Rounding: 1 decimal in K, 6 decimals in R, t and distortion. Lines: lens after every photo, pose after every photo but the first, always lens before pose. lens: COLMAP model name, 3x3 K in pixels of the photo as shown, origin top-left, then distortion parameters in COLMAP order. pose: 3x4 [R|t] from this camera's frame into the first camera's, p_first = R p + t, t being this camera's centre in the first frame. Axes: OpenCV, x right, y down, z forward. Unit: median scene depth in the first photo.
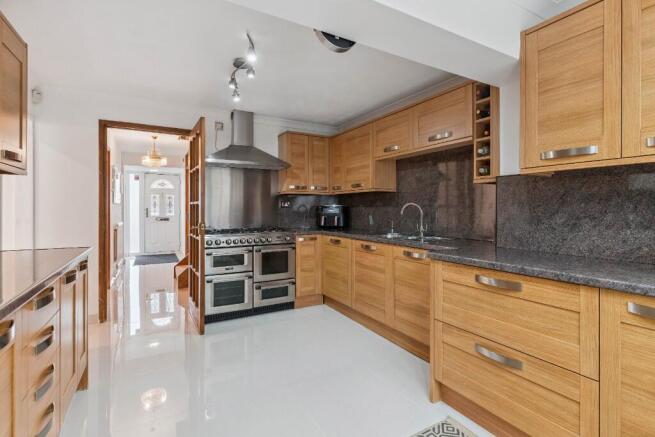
lens RADIAL K [[315.1, 0, 336.0], [0, 315.1, 209.3], [0, 0, 1]] dist [0.000084, 0.000090]
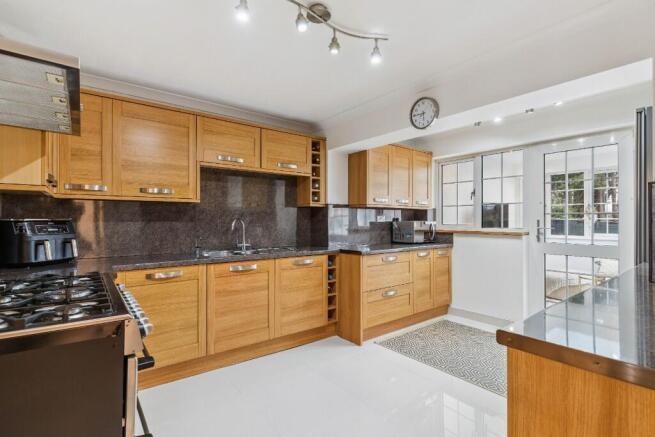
lens RADIAL K [[316.3, 0, 326.2], [0, 316.3, 220.2], [0, 0, 1]] dist [0.002280, 0.000588]
pose [[-0.121220, -0.002182, 0.992623, -0.743950], [0.001735, 0.999996, 0.002411, -0.015551], [-0.992624, 0.002014, -0.121216, 0.804312]]
